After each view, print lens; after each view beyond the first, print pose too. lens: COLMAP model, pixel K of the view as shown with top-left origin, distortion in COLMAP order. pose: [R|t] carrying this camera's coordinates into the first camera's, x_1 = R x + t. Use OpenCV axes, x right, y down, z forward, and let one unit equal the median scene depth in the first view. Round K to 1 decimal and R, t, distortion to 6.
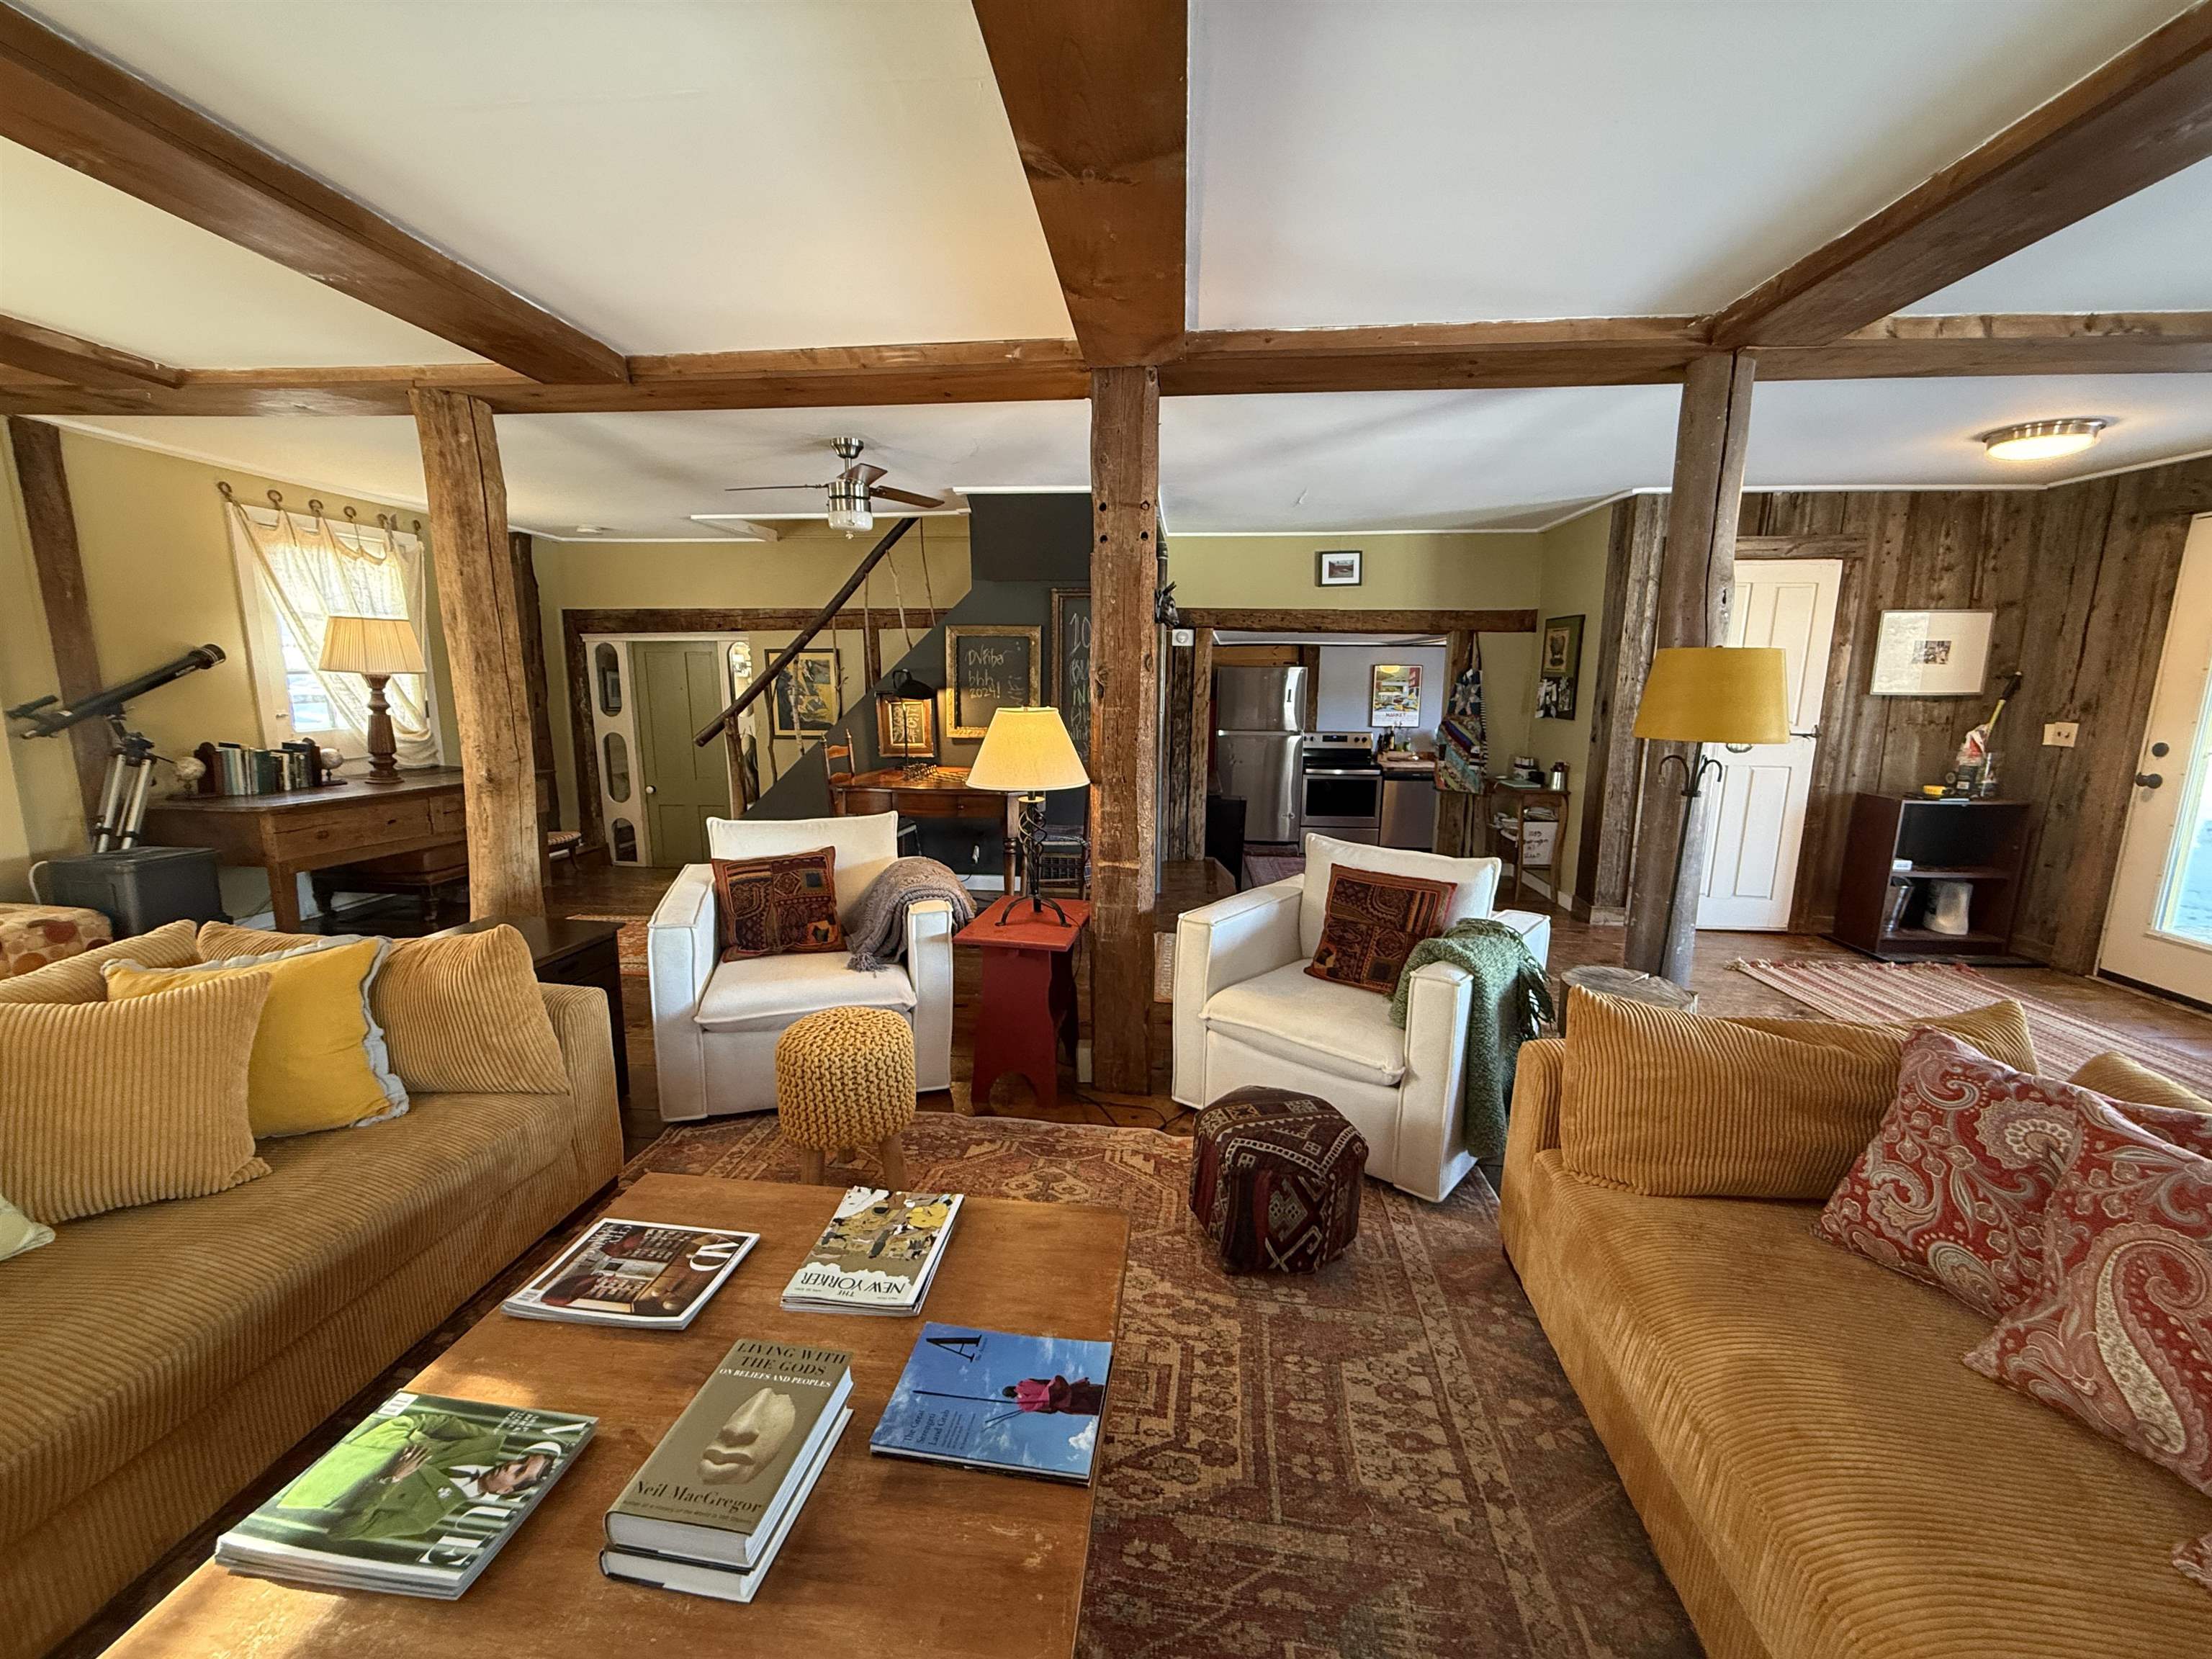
lens RADIAL K [[877.2, 0, 1103.3], [0, 877.2, 829.0], [0, 0, 1]] dist [-0.001367, 0.000005]
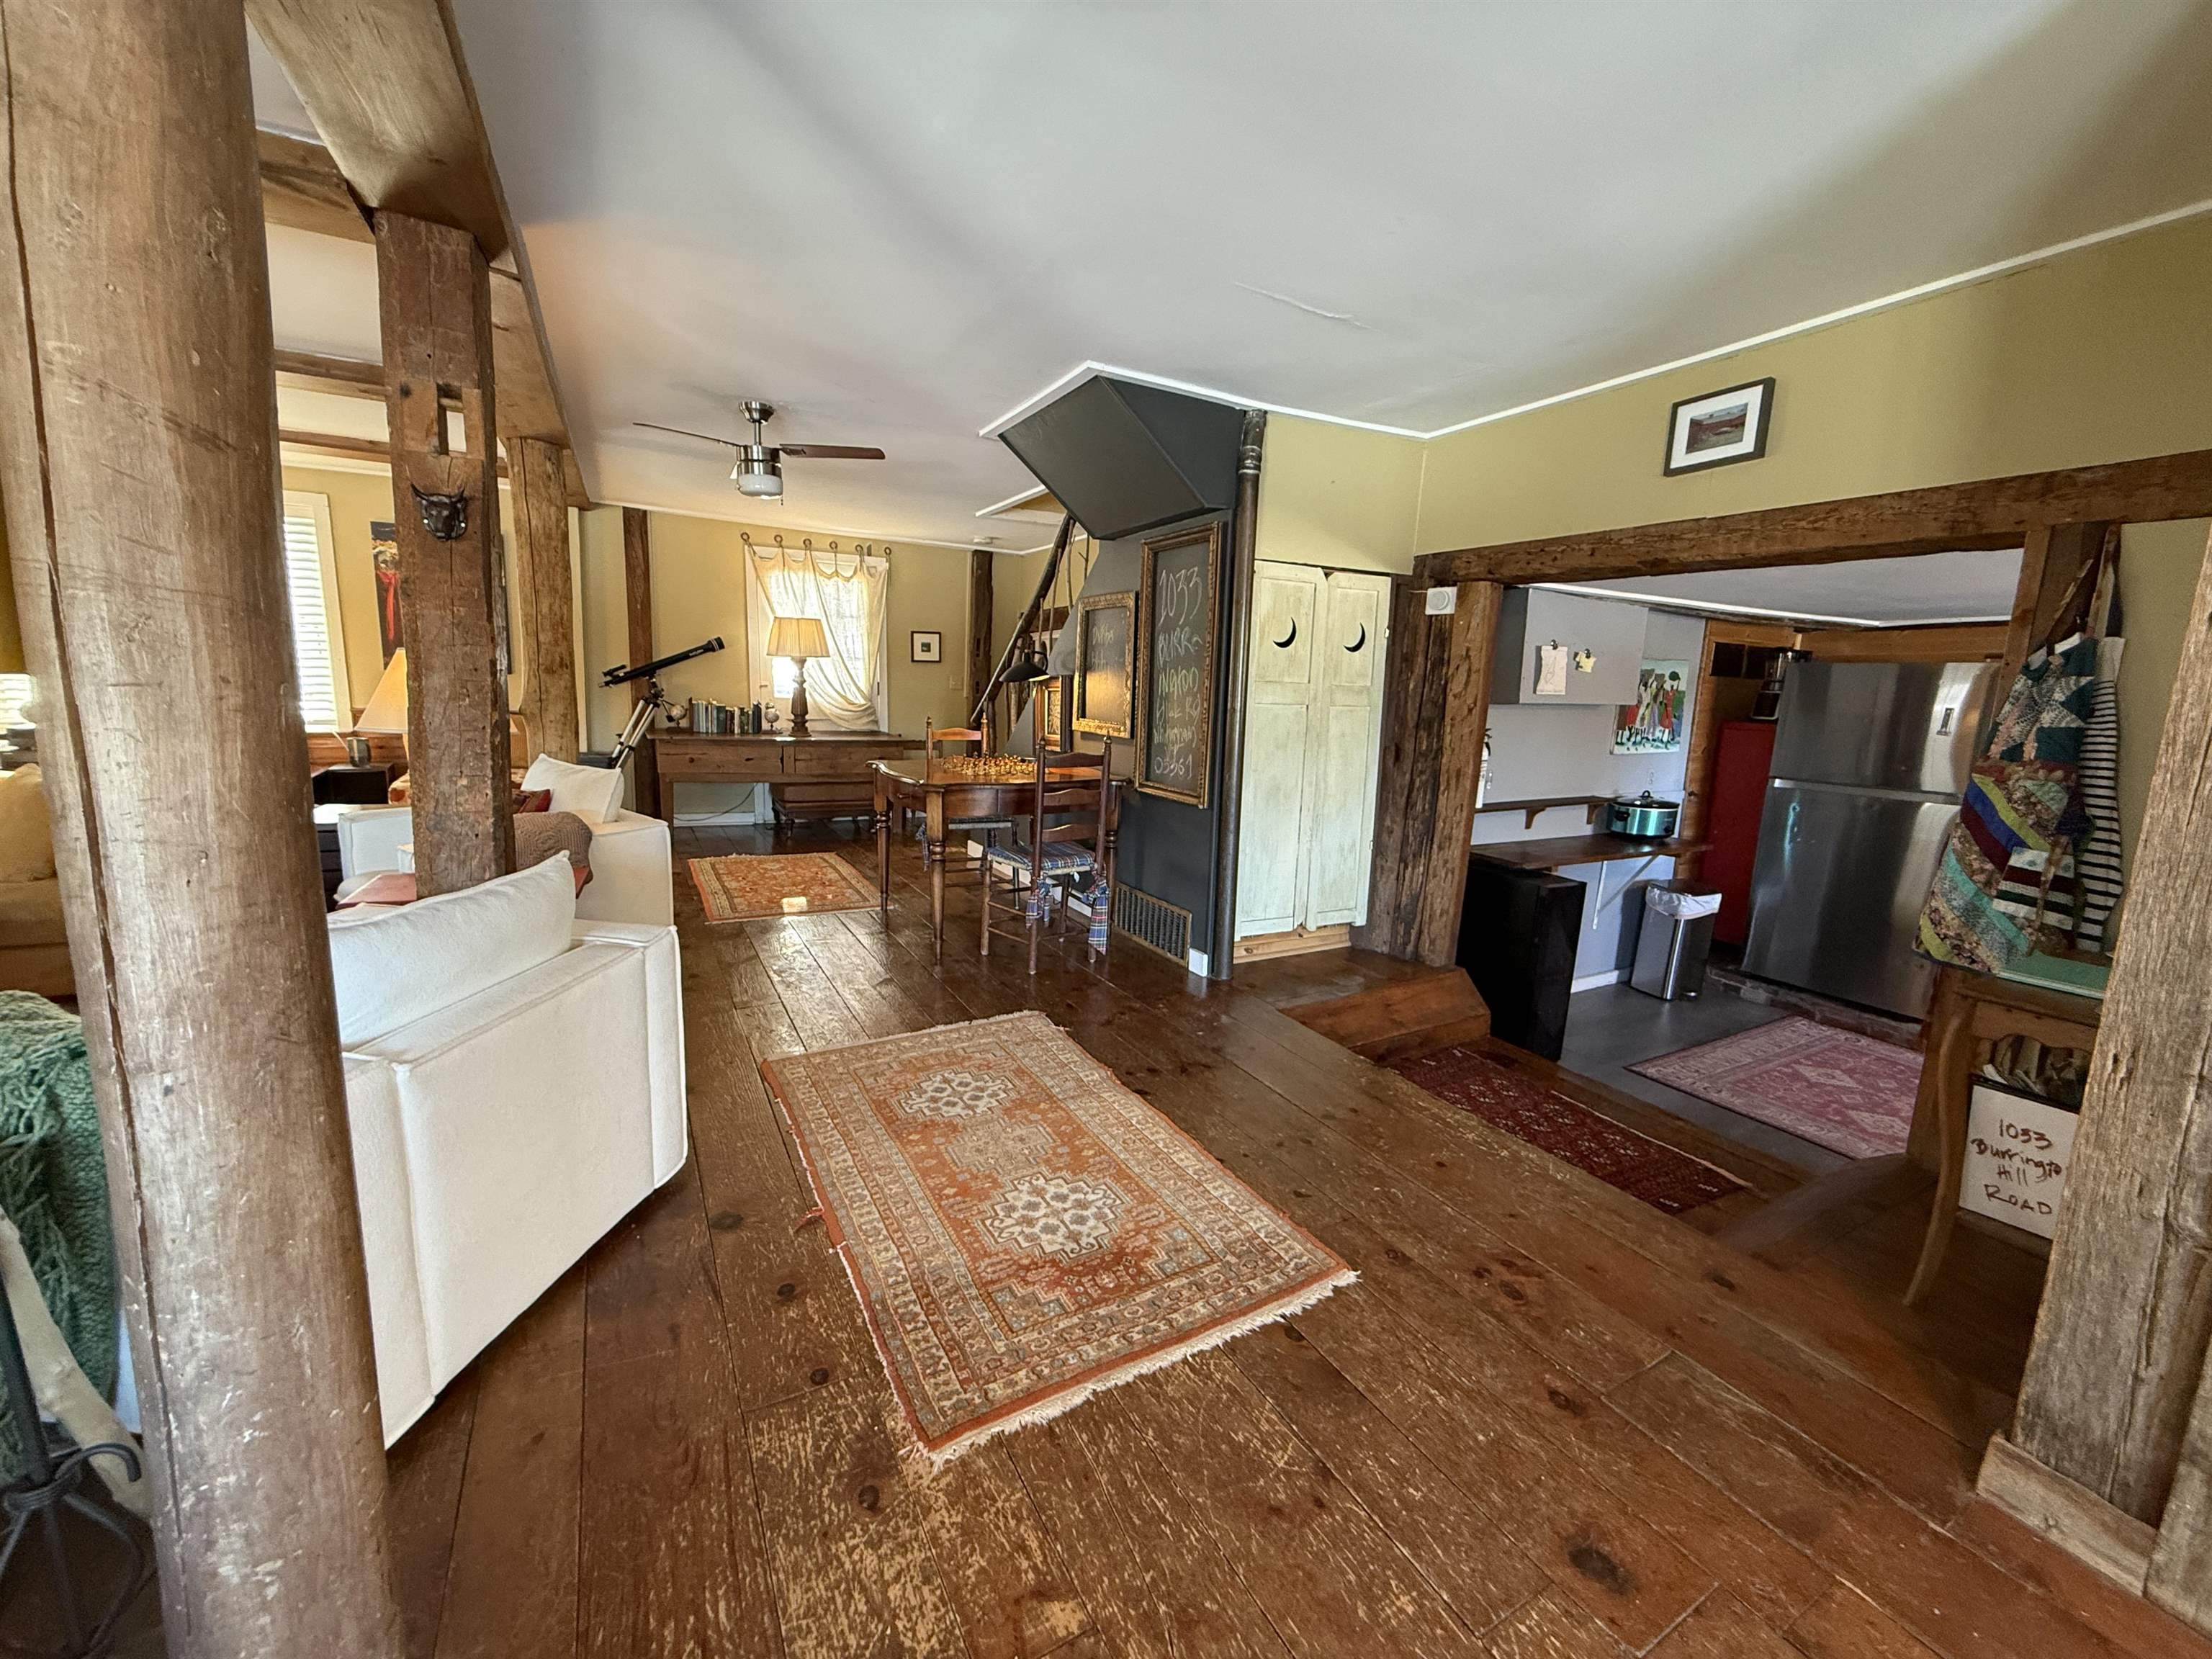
lens RADIAL K [[877.2, 0, 1103.3], [0, 877.2, 829.0], [0, 0, 1]] dist [-0.001367, 0.000005]
pose [[0.559170, 0.146803, -0.815952, 0.644084], [-0.171556, 0.983384, 0.059359, -0.076183], [0.811109, 0.106790, 0.575064, 0.631996]]
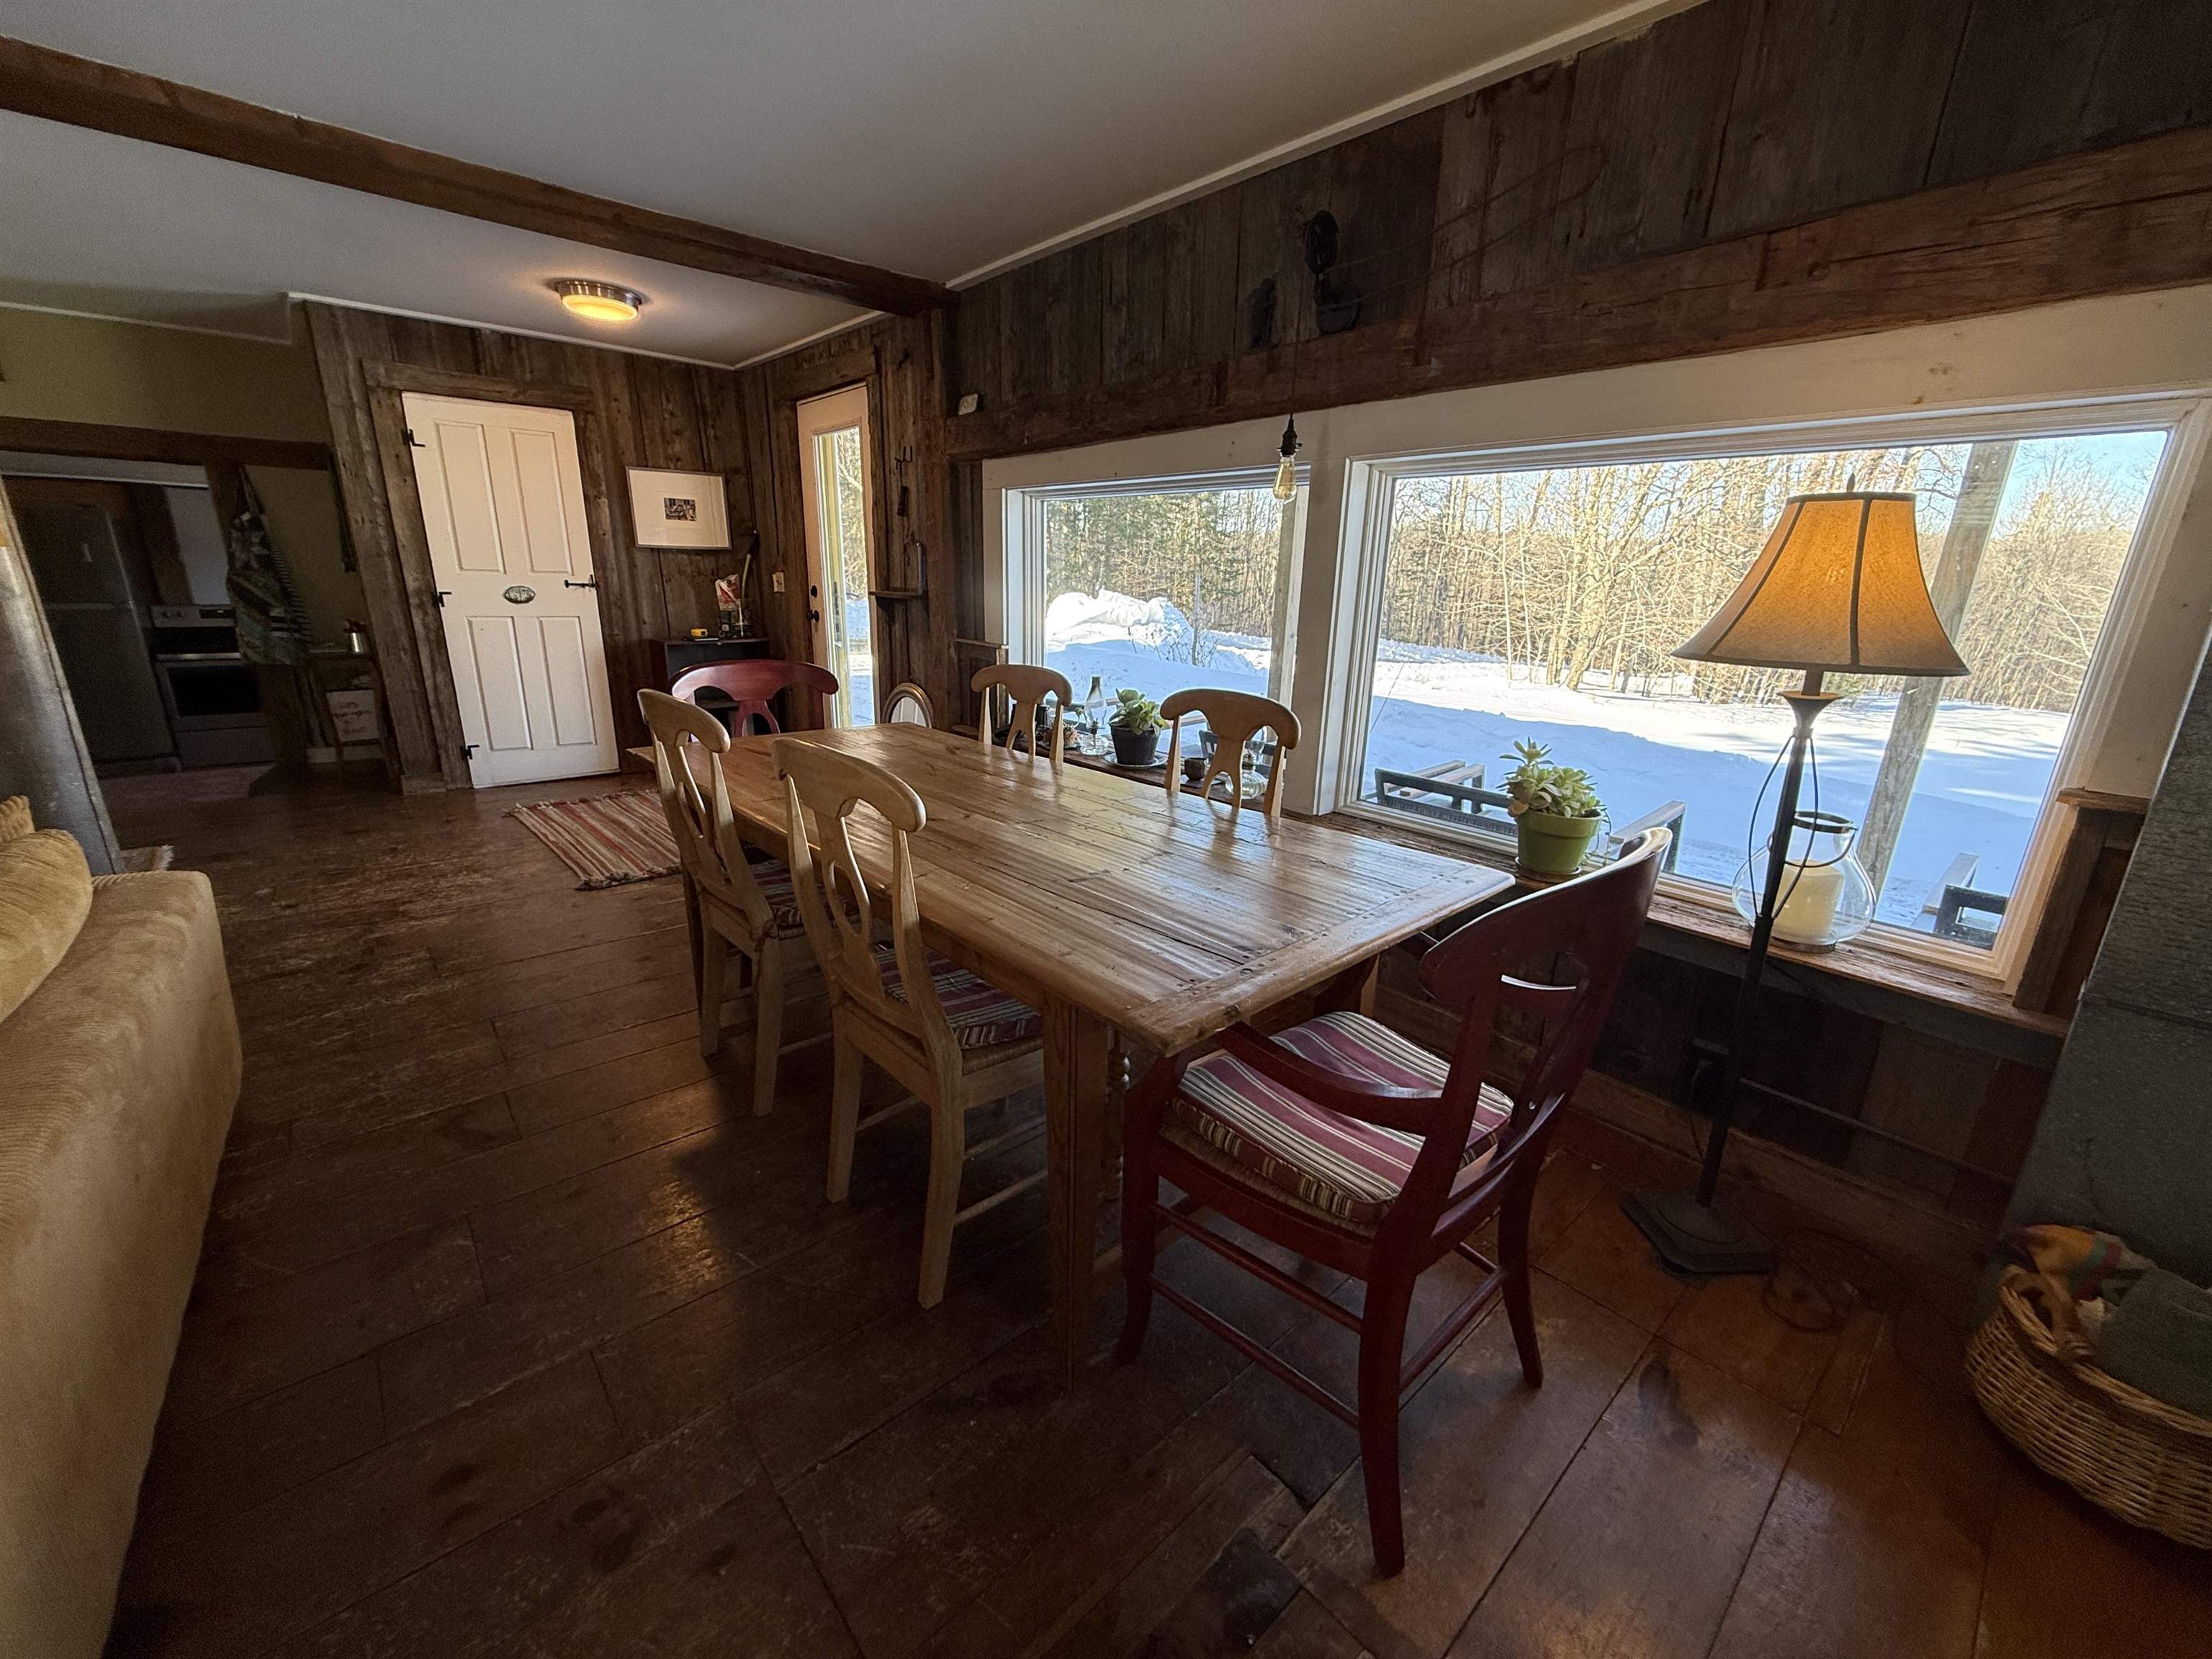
lens RADIAL K [[877.2, 0, 1103.3], [0, 877.2, 829.0], [0, 0, 1]] dist [-0.001367, 0.000005]
pose [[0.686498, -0.192266, 0.701252, 0.435868], [0.104873, 0.980506, 0.166164, 0.071694], [-0.719529, -0.040529, 0.693279, -0.195667]]
